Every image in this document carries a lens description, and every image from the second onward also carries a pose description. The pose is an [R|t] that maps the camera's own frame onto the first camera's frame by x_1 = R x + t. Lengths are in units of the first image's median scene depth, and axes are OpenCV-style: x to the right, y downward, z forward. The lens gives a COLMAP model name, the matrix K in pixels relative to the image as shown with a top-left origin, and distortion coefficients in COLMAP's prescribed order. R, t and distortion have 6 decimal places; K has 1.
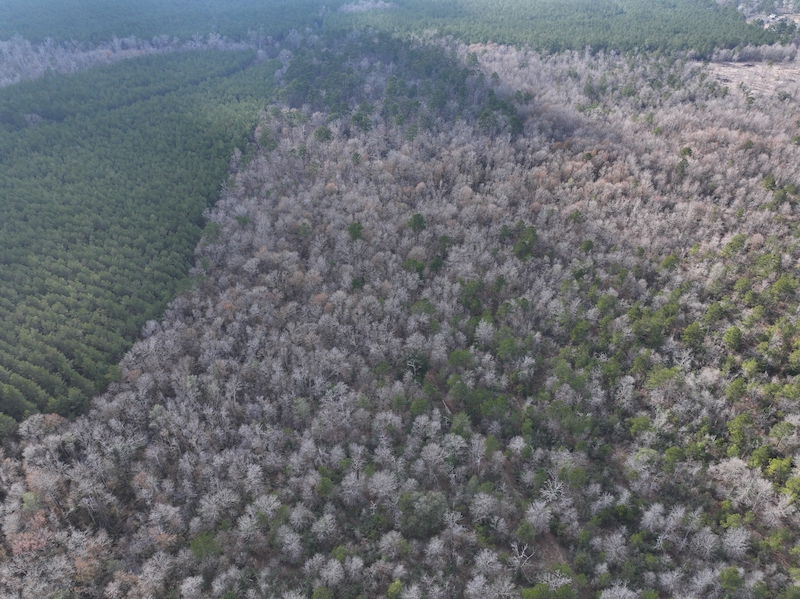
lens RADIAL K [[567.6, 0, 400.0], [0, 567.6, 299.5], [0, 0, 1]] dist [0.007257, 0.006912]
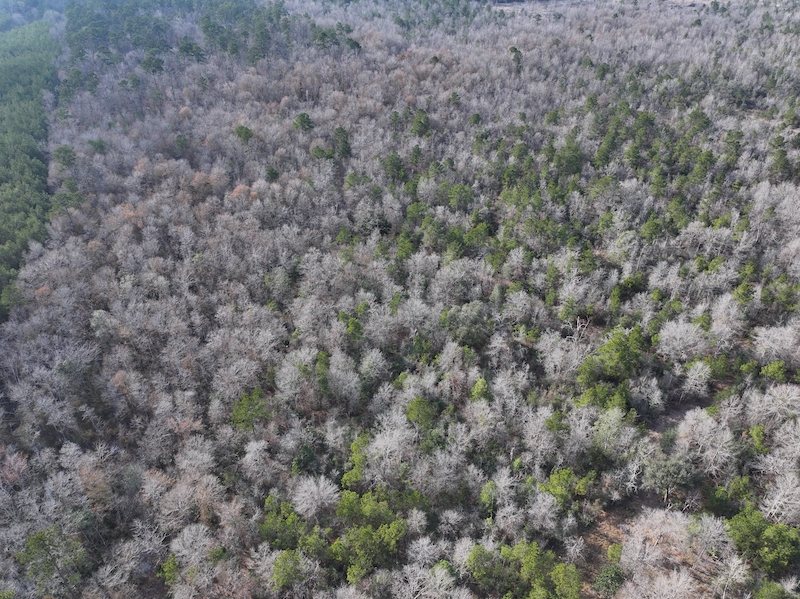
lens RADIAL K [[567.6, 0, 400.0], [0, 567.6, 299.5], [0, 0, 1]] dist [0.007257, 0.006912]
pose [[0.916000, -0.232920, 0.326637, -0.250851], [0.241246, 0.970342, 0.015400, 0.214457], [-0.320537, 0.064693, 0.945024, 0.126616]]
